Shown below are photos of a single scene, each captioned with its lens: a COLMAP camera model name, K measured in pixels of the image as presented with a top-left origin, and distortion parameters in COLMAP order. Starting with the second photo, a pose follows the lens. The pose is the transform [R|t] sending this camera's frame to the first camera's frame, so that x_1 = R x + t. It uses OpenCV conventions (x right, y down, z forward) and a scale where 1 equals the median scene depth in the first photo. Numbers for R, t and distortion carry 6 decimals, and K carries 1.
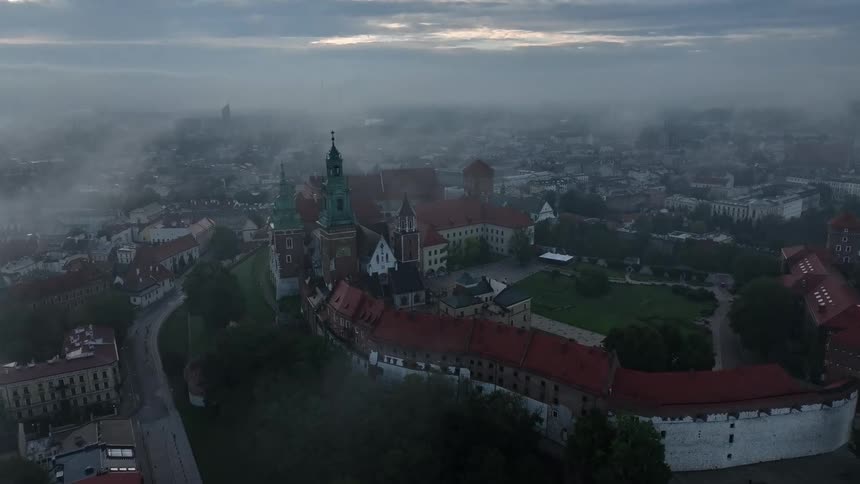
lens RADIAL K [[605.4, 0, 430.0], [0, 605.4, 242.0], [0, 0, 1]] dist [0.004408, 0.005555]
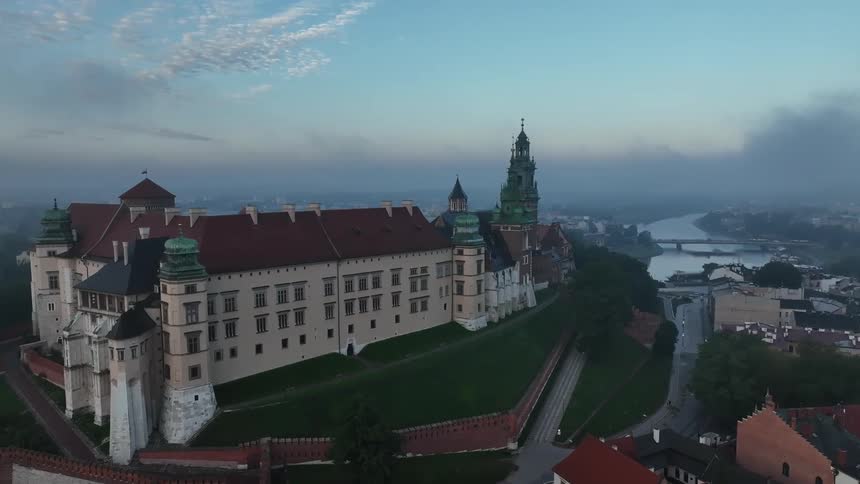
lens RADIAL K [[605.4, 0, 430.0], [0, 605.4, 242.0], [0, 0, 1]] dist [0.004408, 0.005555]
pose [[-0.603540, -0.056857, 0.795303, -0.773000], [0.204335, 0.953114, 0.223205, -0.195686], [-0.770705, 0.297221, -0.563625, 1.446874]]
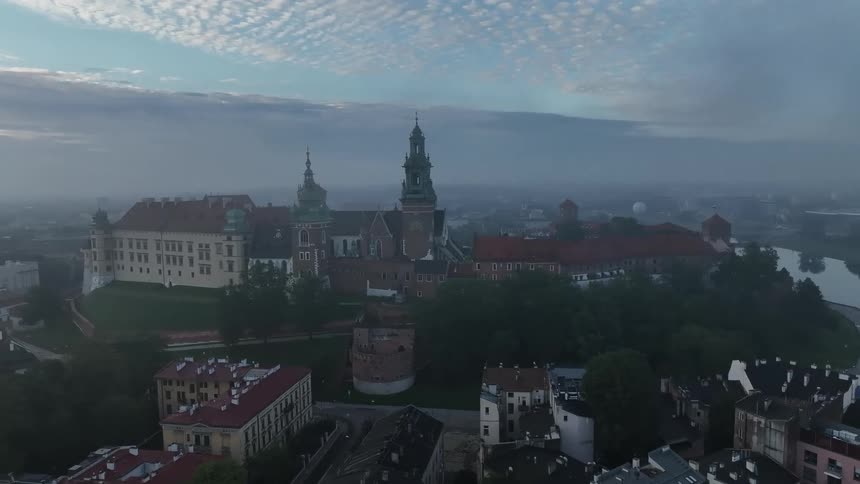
lens RADIAL K [[605.4, 0, 430.0], [0, 605.4, 242.0], [0, 0, 1]] dist [0.004408, 0.005555]
pose [[0.615122, -0.071906, 0.785146, -0.777366], [0.194728, 0.978837, -0.062915, 0.089575], [-0.764006, 0.191590, 0.616107, 0.281645]]
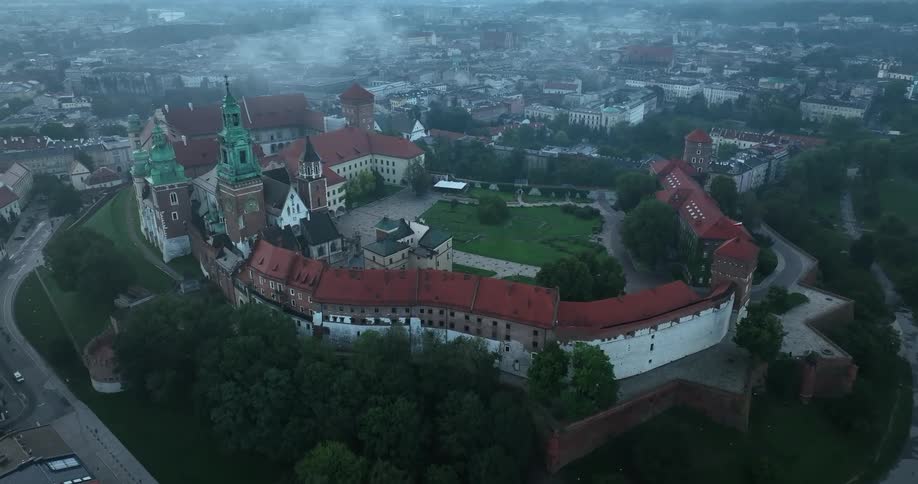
lens RADIAL K [[647.2, 0, 459.0], [0, 647.2, 242.0], [0, 0, 1]] dist [0.004862, 0.005604]
pose [[0.950757, -0.106759, 0.290972, -0.107349], [0.063154, 0.985838, 0.155354, -0.051370], [-0.303436, -0.129328, 0.944034, -0.029542]]
